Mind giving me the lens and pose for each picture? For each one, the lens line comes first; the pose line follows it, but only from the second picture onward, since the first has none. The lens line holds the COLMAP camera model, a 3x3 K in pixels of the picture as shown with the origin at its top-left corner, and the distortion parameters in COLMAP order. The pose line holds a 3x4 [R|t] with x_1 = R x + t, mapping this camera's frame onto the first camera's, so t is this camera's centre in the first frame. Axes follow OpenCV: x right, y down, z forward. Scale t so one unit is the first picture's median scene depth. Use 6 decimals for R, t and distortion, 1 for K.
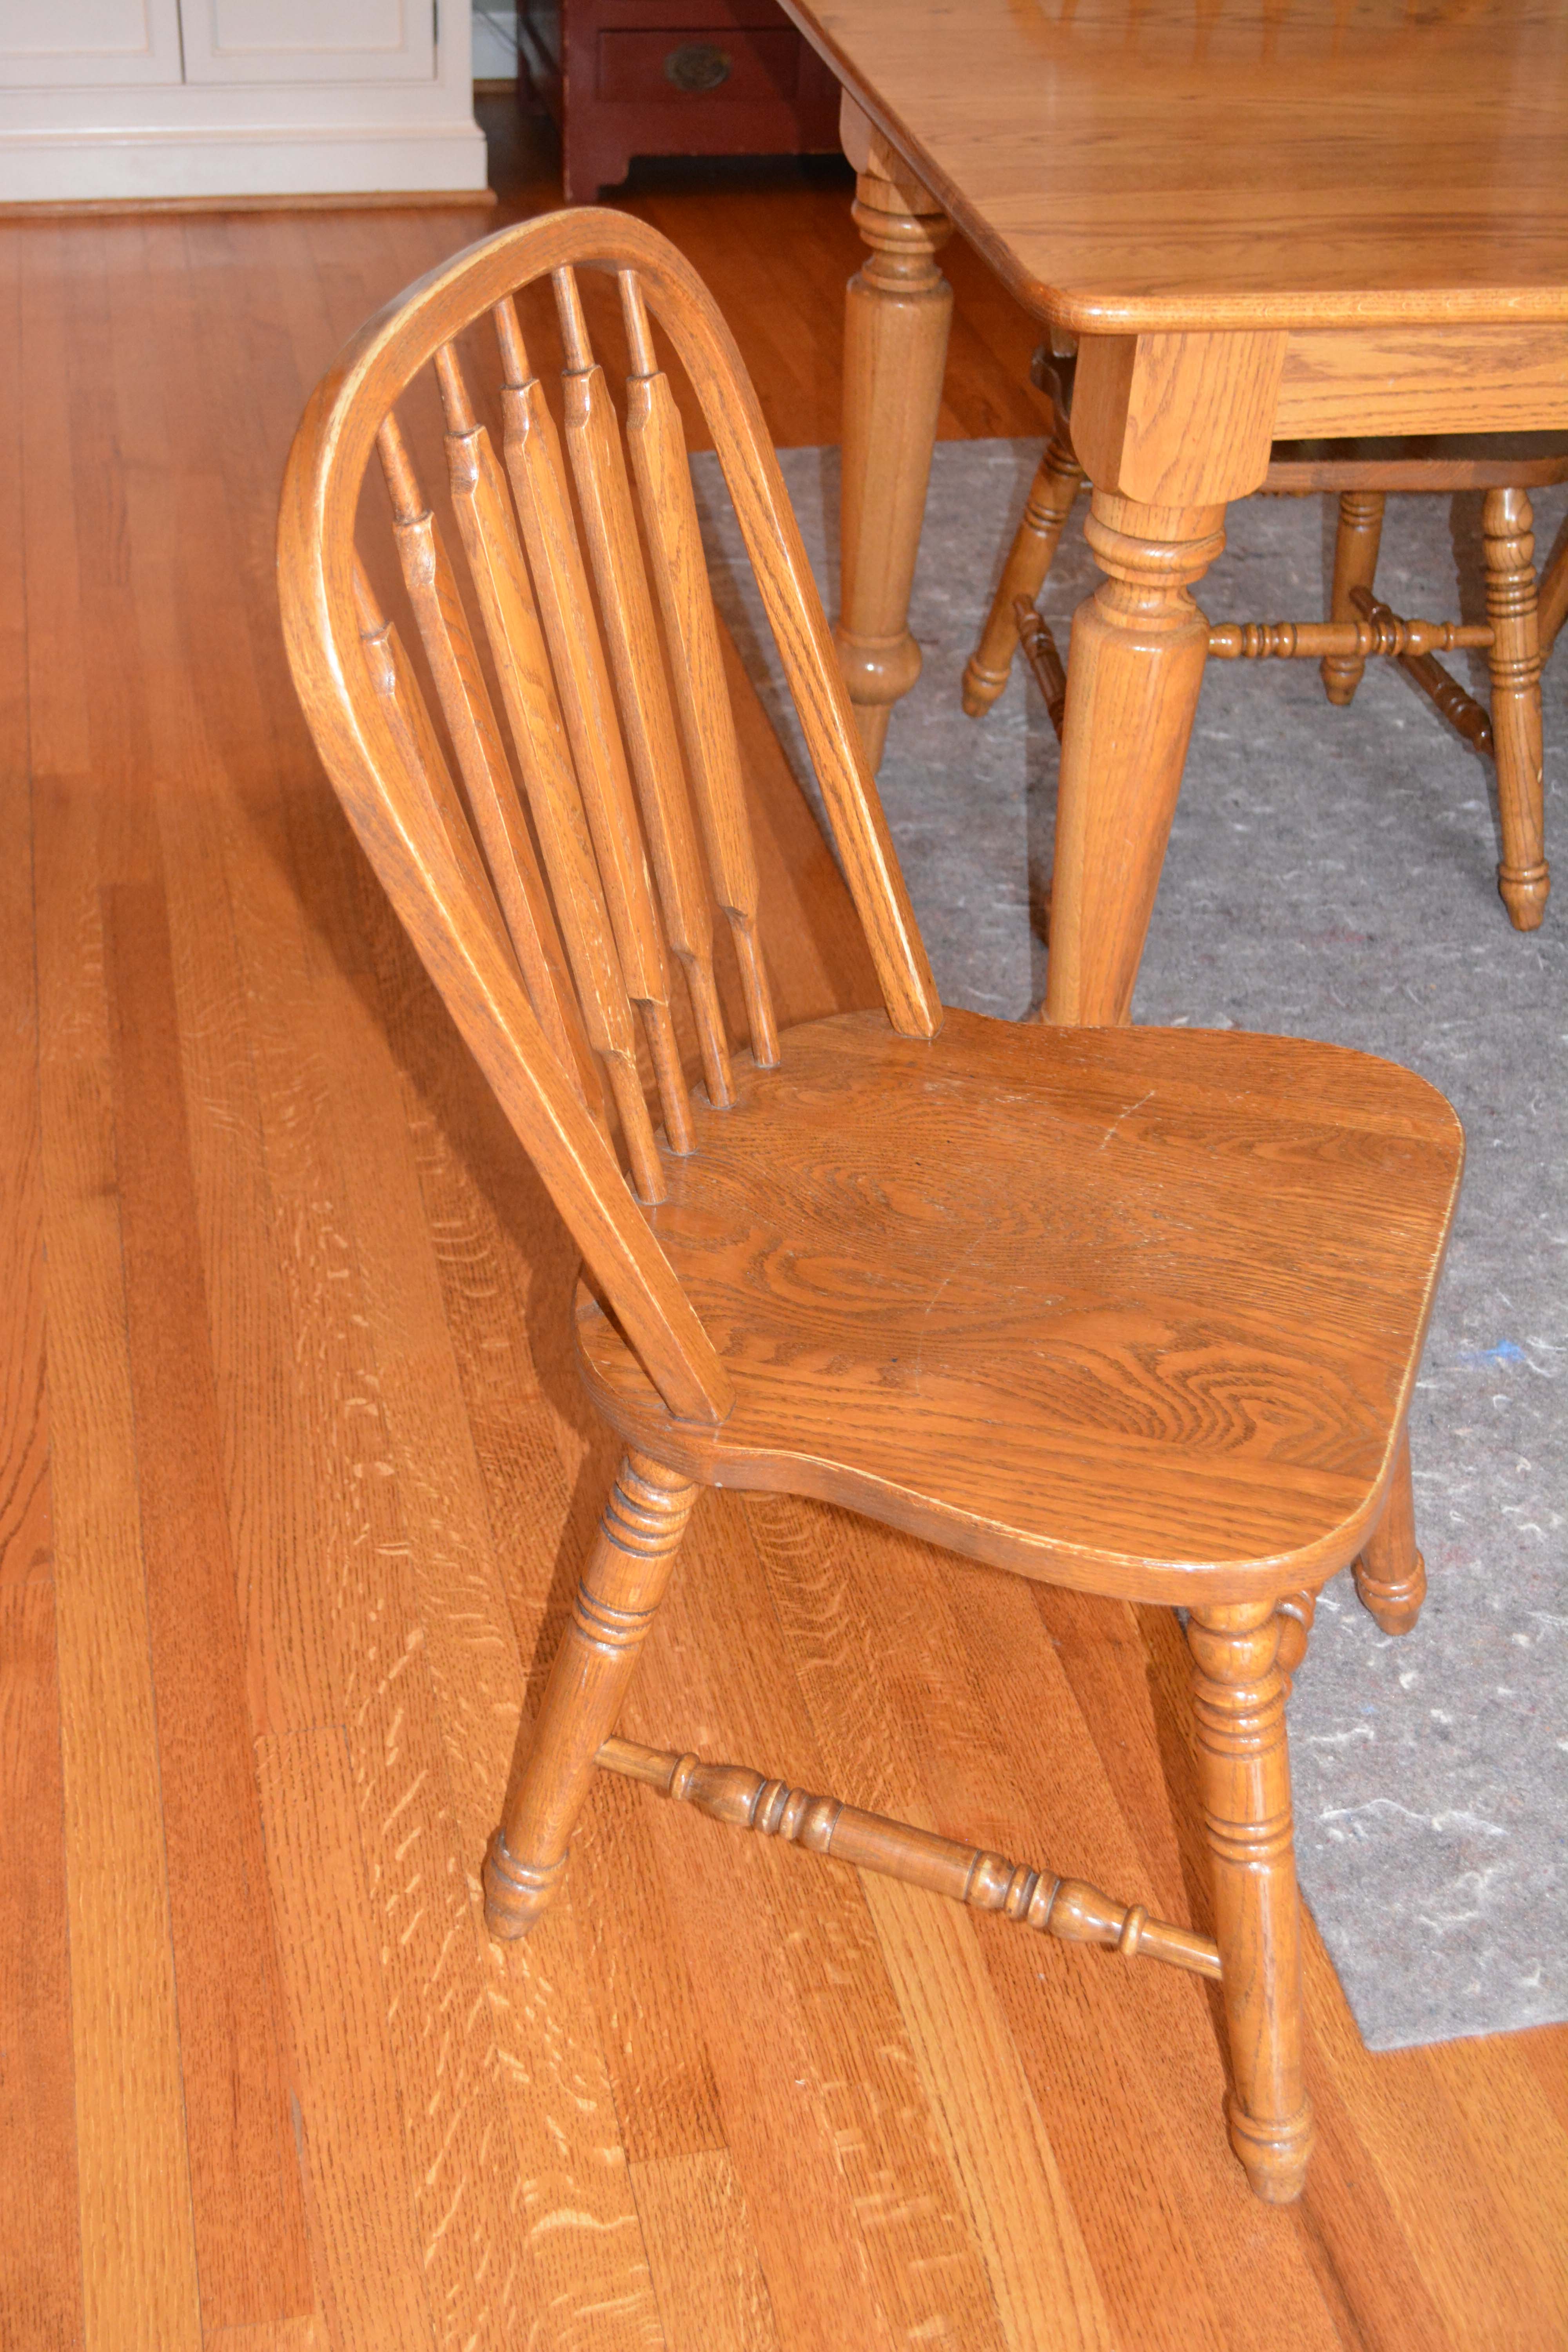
lens RADIAL K [[2707.1, 0, 768.7], [0, 2707.1, 1176.1], [0, 0, 1]] dist [-0.048741, 0.000000]
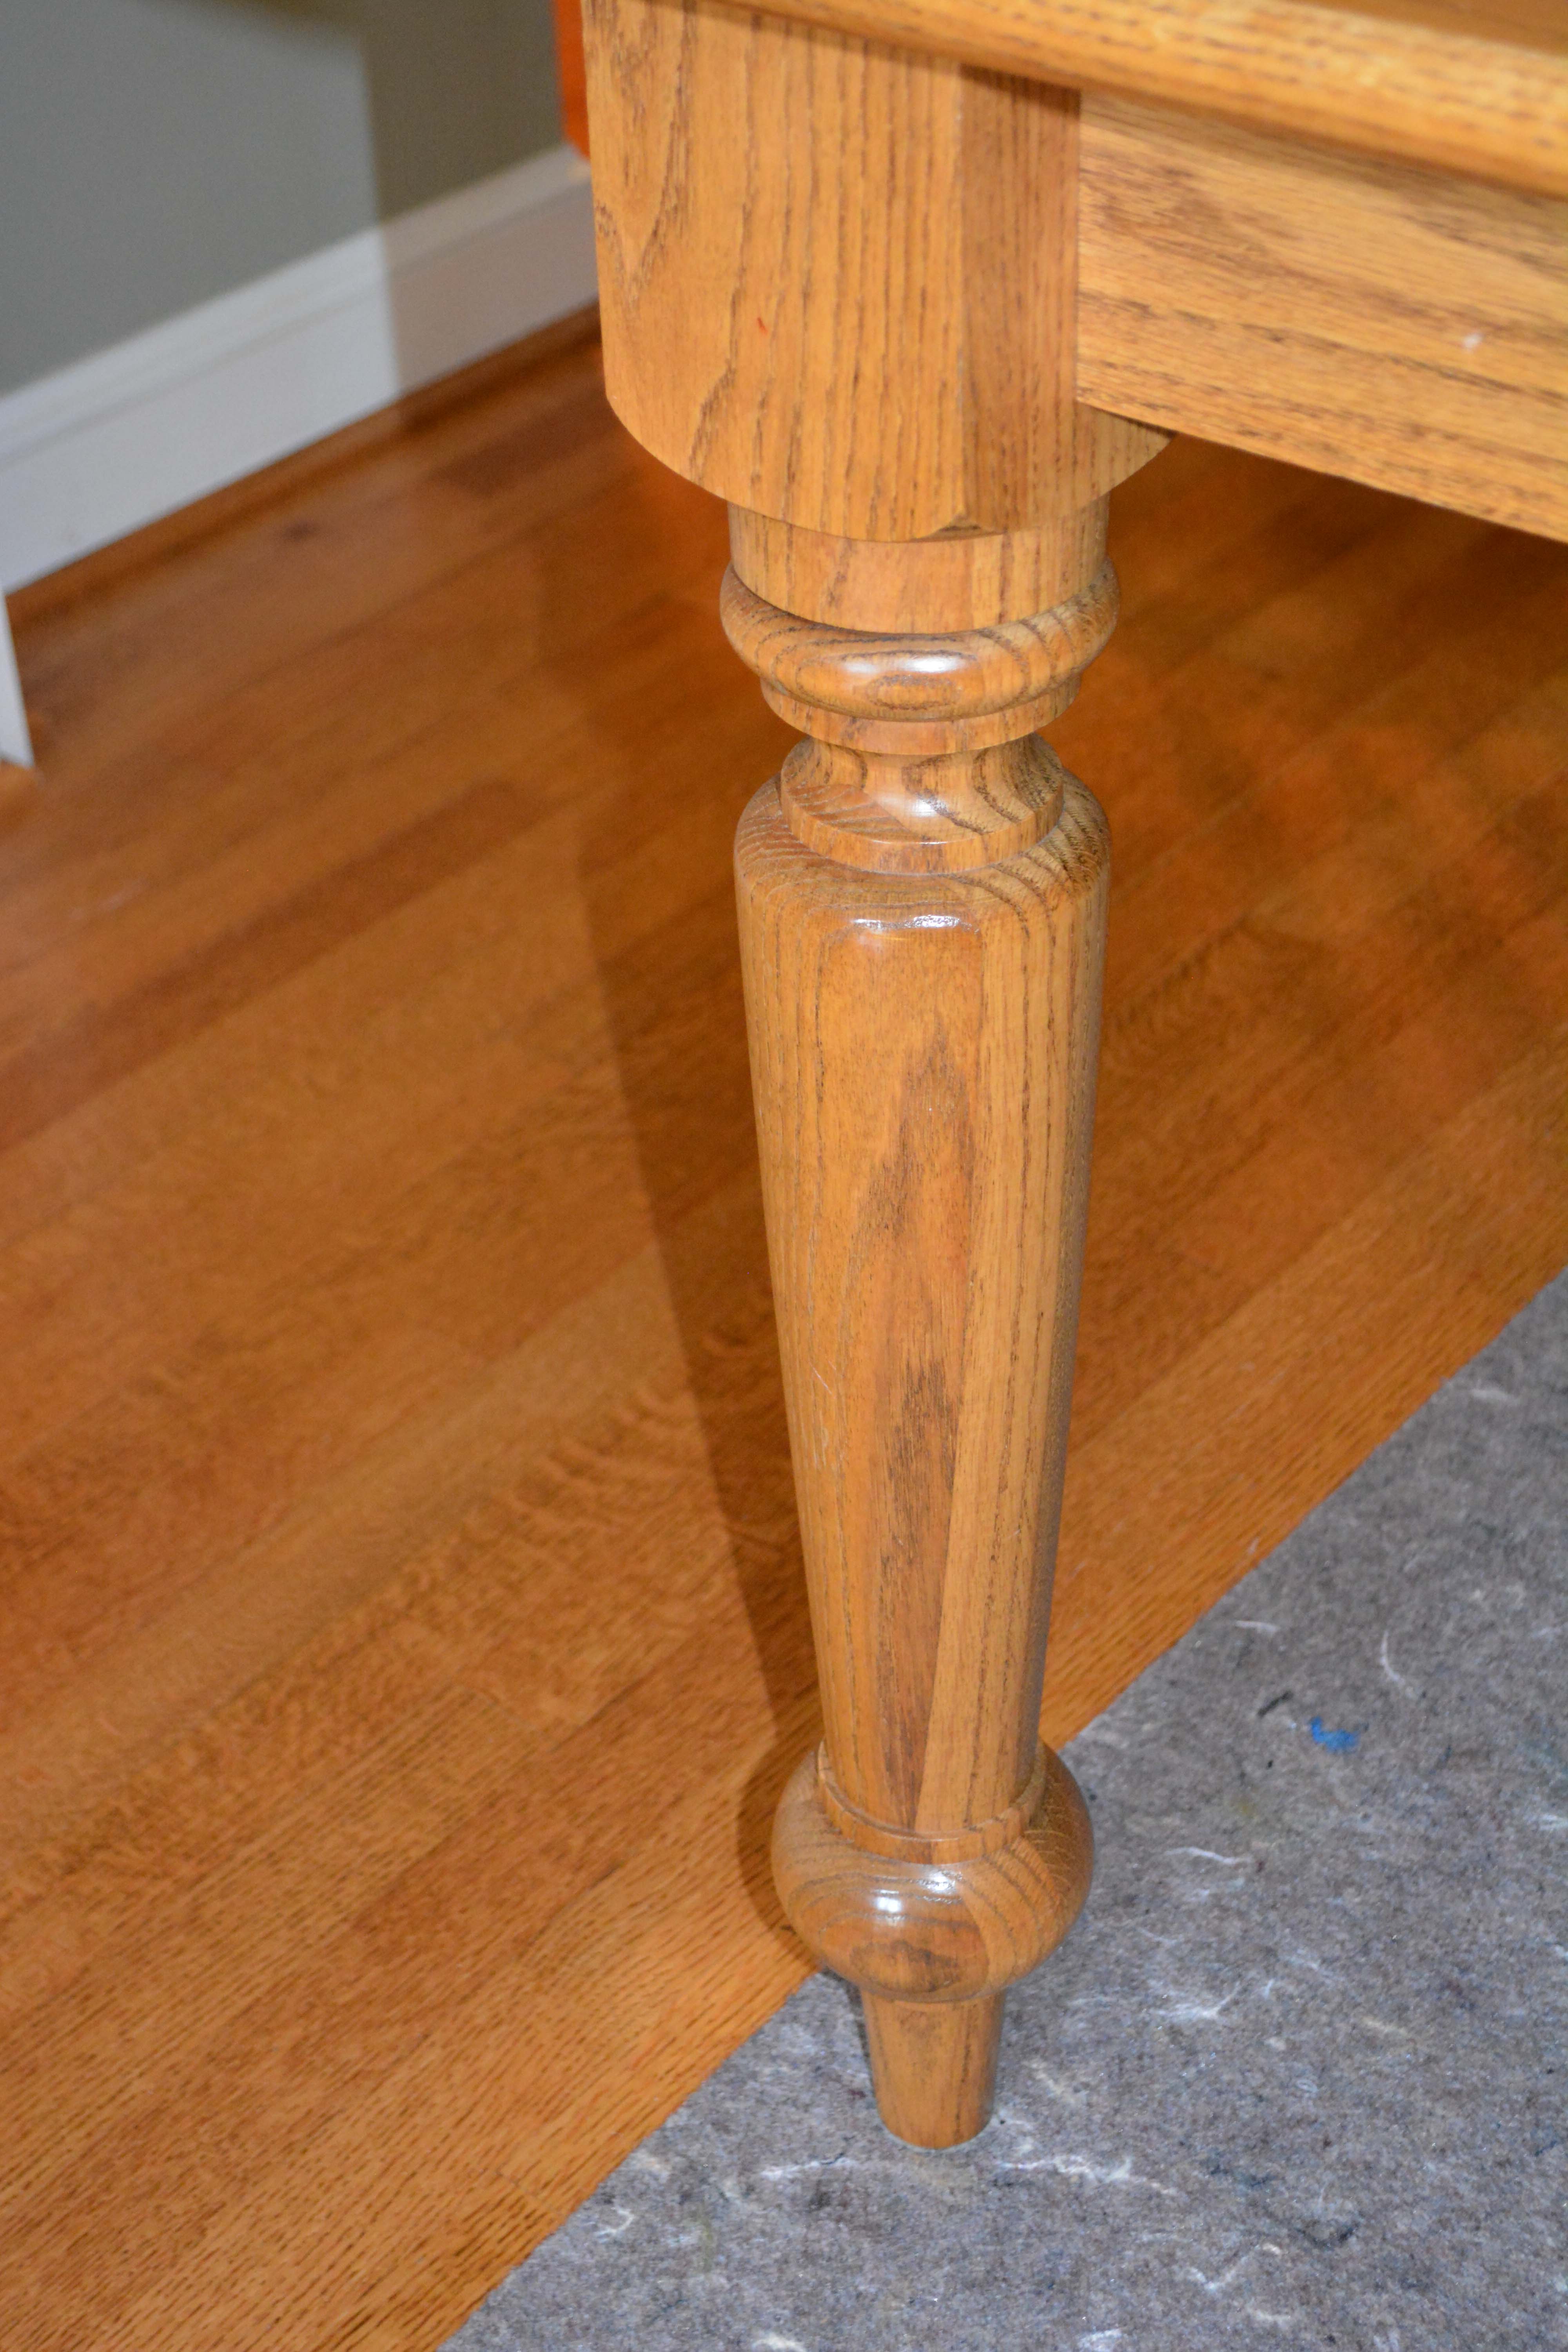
lens RADIAL K [[3638.9, 0, 799.0], [0, 3638.9, 1170.0], [0, 0, 1]] dist [-0.005626, 0.000000]
pose [[0.613306, 0.403306, -0.679117, 0.533265], [-0.420454, 0.894568, 0.151547, -0.257936], [0.668636, 0.192593, 0.718216, 0.716728]]
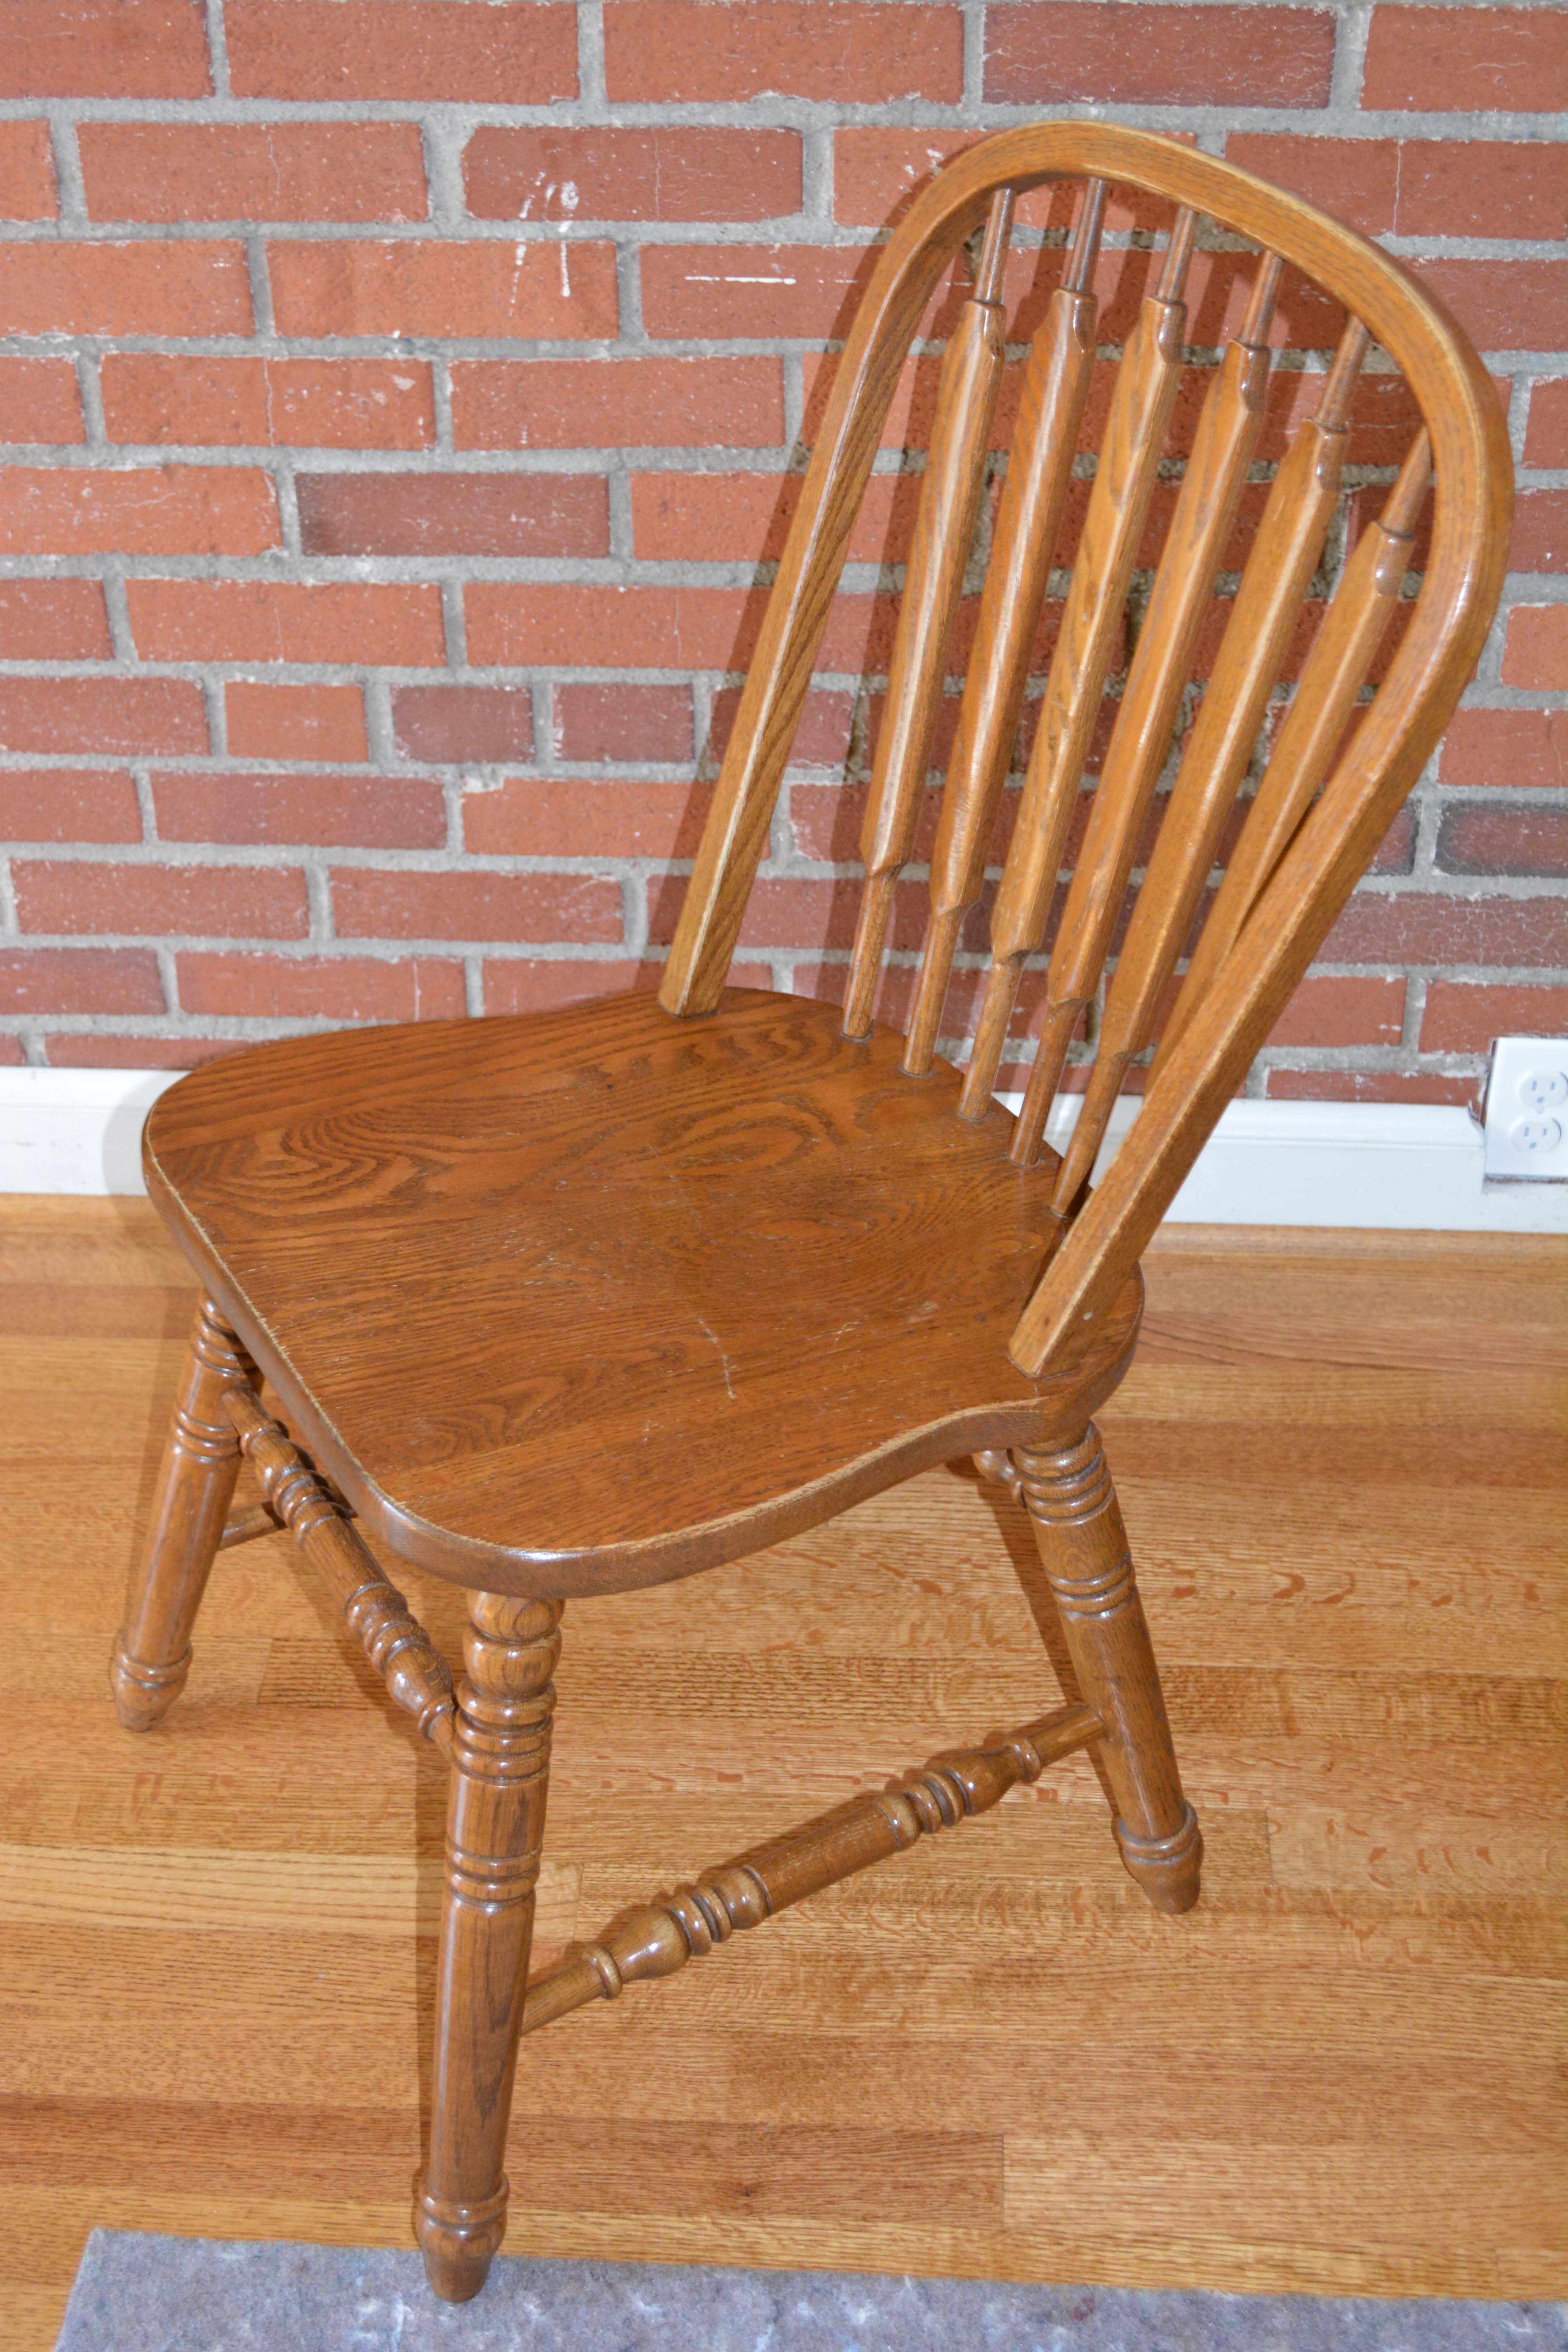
lens RADIAL K [[3020.1, 0, 783.4], [0, 3020.1, 1178.3], [0, 0, 1]] dist [-0.042623, 0.000000]
pose [[-0.274008, 0.520223, -0.808880, 0.706730], [-0.583992, 0.578248, 0.569722, -0.517986], [0.764116, 0.628488, 0.145362, 0.733830]]
